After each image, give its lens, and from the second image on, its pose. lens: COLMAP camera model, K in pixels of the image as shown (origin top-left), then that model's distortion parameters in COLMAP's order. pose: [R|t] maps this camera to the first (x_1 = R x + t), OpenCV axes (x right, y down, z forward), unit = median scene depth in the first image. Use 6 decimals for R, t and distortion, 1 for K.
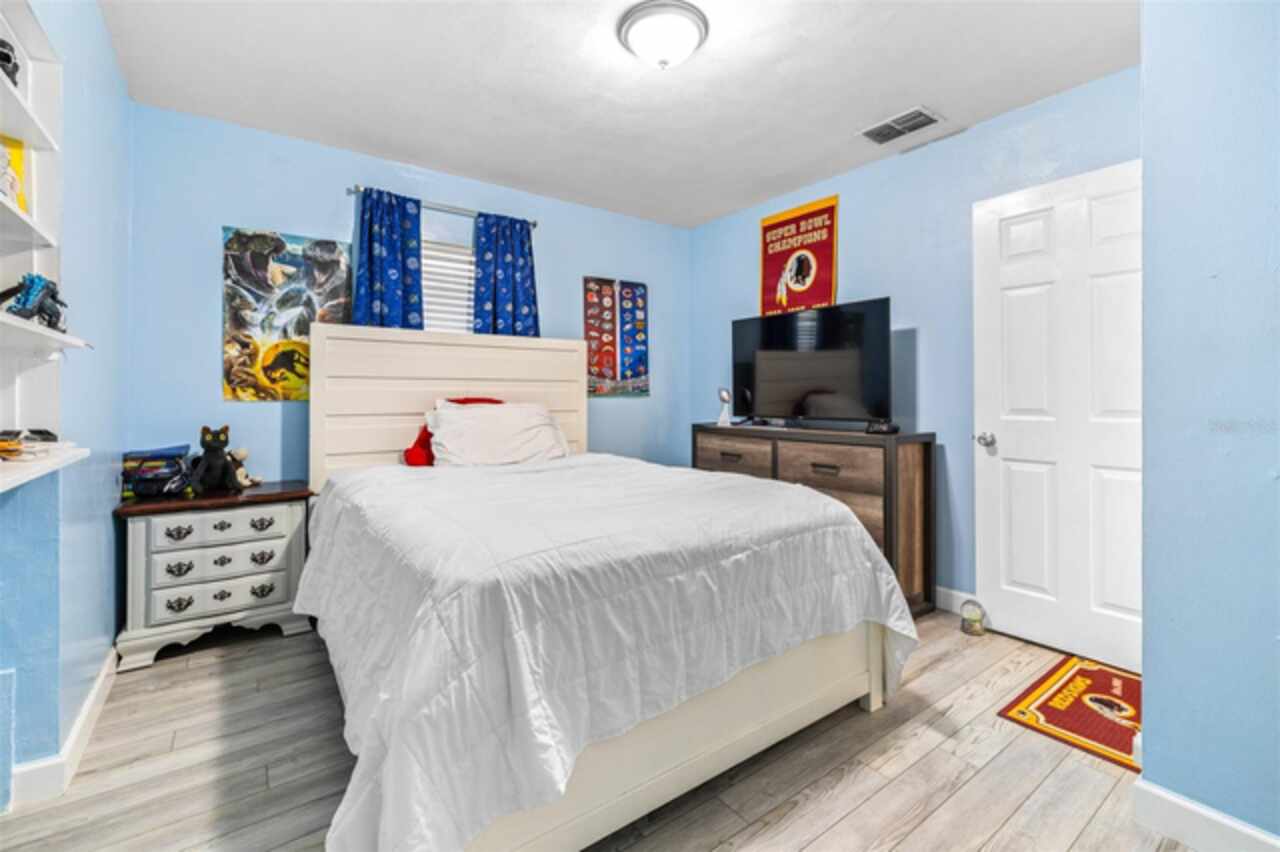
lens RADIAL K [[555.8, 0, 641.7], [0, 555.8, 394.0], [0, 0, 1]] dist [0.000605, 0.000065]
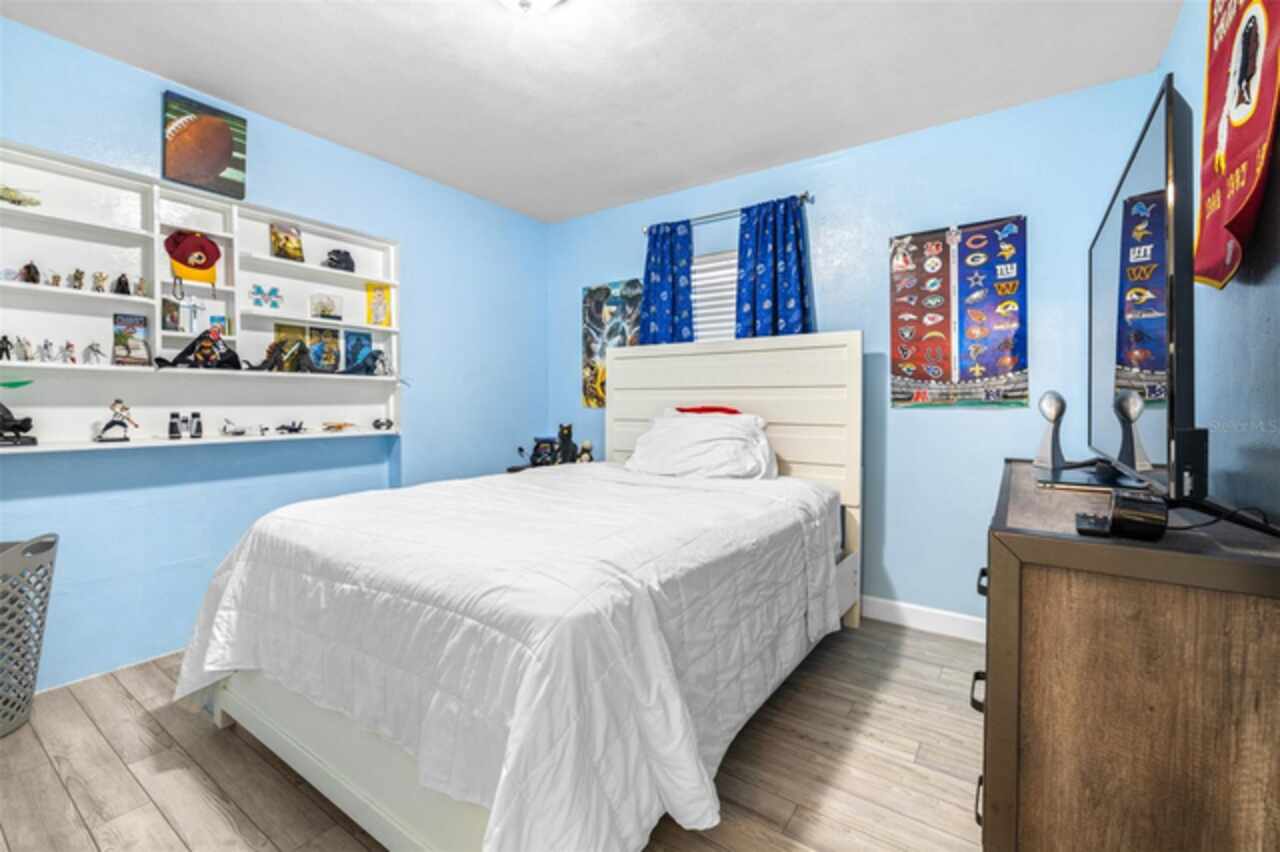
lens RADIAL K [[545.5, 0, 641.2], [0, 545.5, 416.6], [0, 0, 1]] dist [0.001146, 0.000159]
pose [[0.325509, 0.025907, -0.945184, 0.555506], [-0.000570, 0.999630, 0.027203, -0.001671], [0.945539, -0.008316, 0.325403, 0.564675]]
